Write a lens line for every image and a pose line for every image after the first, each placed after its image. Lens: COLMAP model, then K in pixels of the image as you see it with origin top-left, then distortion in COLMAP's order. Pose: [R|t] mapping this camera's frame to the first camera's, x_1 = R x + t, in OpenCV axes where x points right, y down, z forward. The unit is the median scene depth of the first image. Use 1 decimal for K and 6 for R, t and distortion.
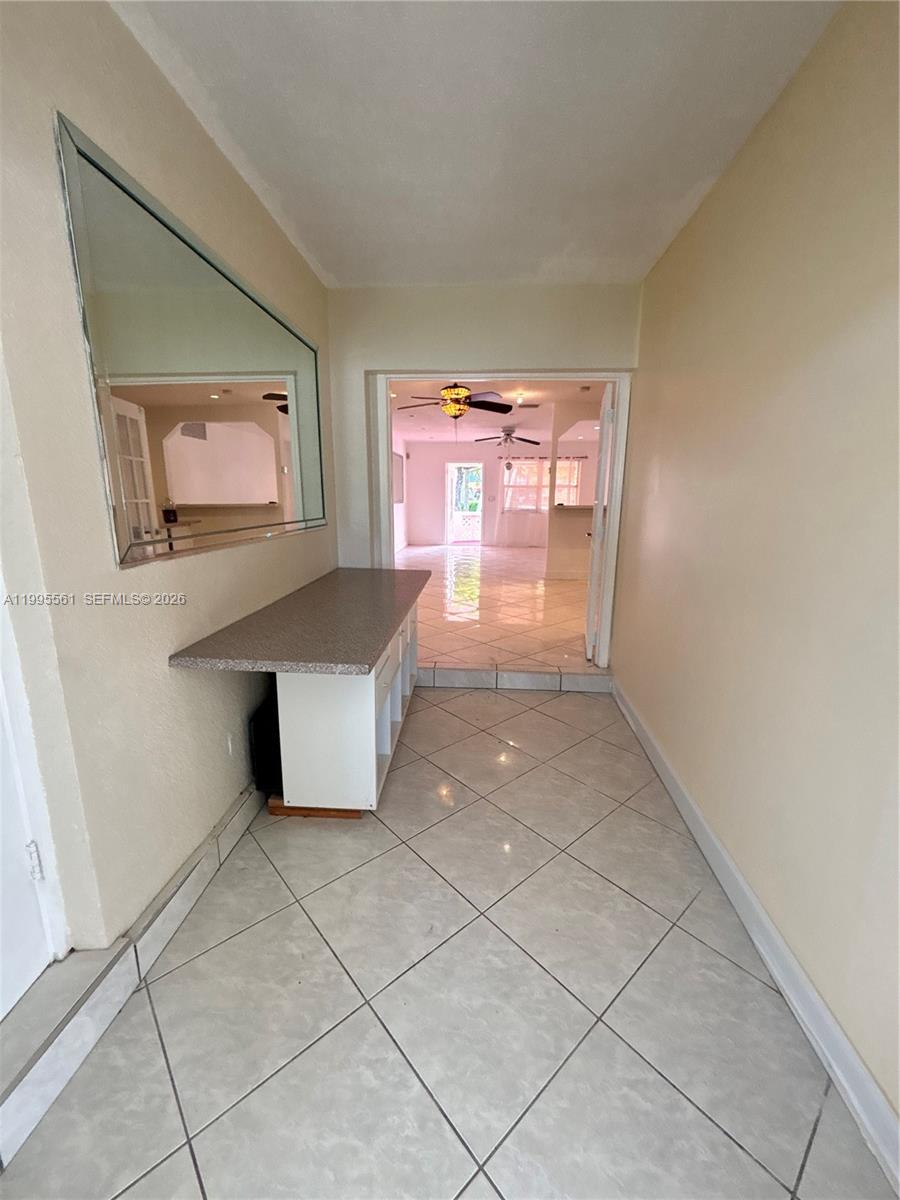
lens RADIAL K [[491.5, 0, 440.5], [0, 491.5, 597.6], [0, 0, 1]] dist [0.003021, -0.001428]
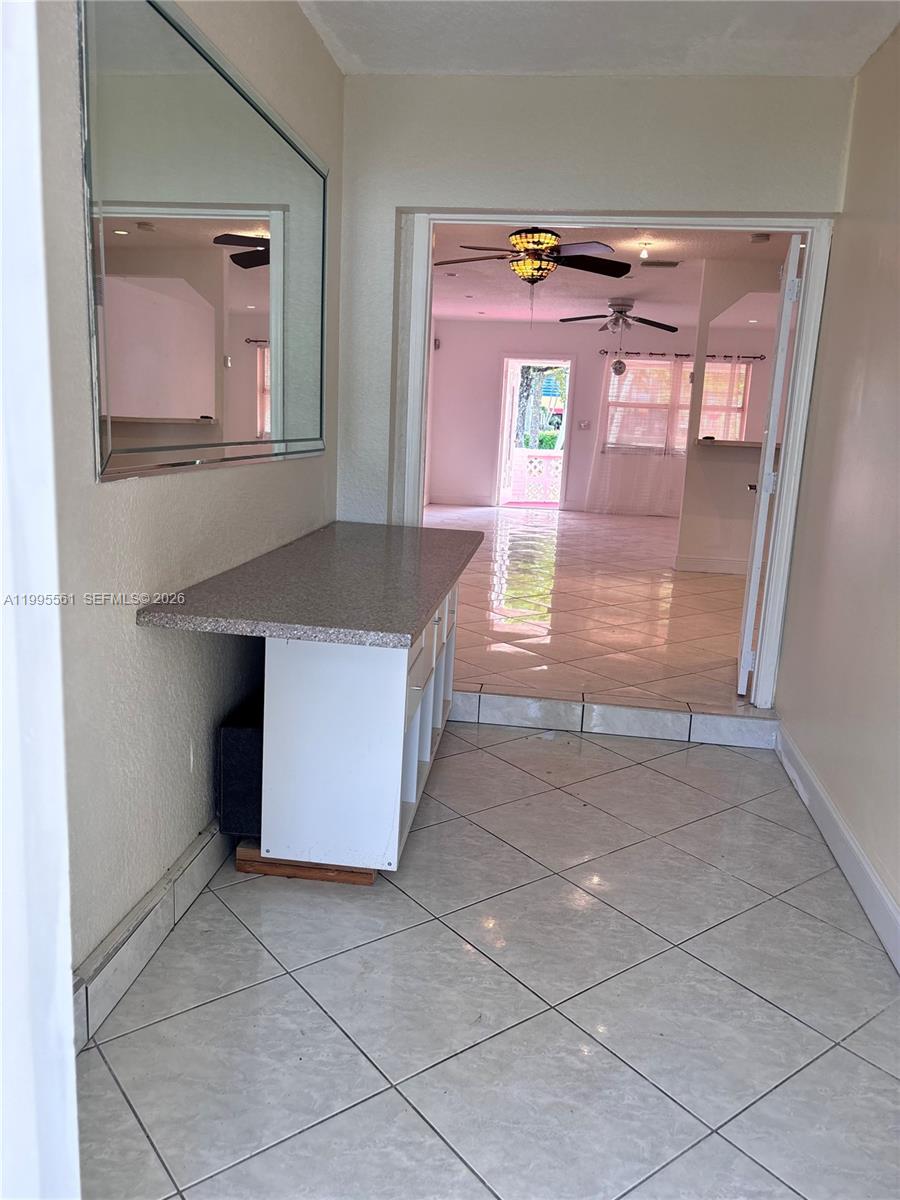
lens RADIAL K [[914.6, 0, 423.3], [0, 914.6, 599.1], [0, 0, 1]] dist [0.050083, -0.052724]
pose [[0.997061, 0.049879, -0.058157, -0.026471], [-0.050478, 0.998686, -0.008865, 0.046533], [0.057639, 0.011775, 0.998268, -0.163304]]
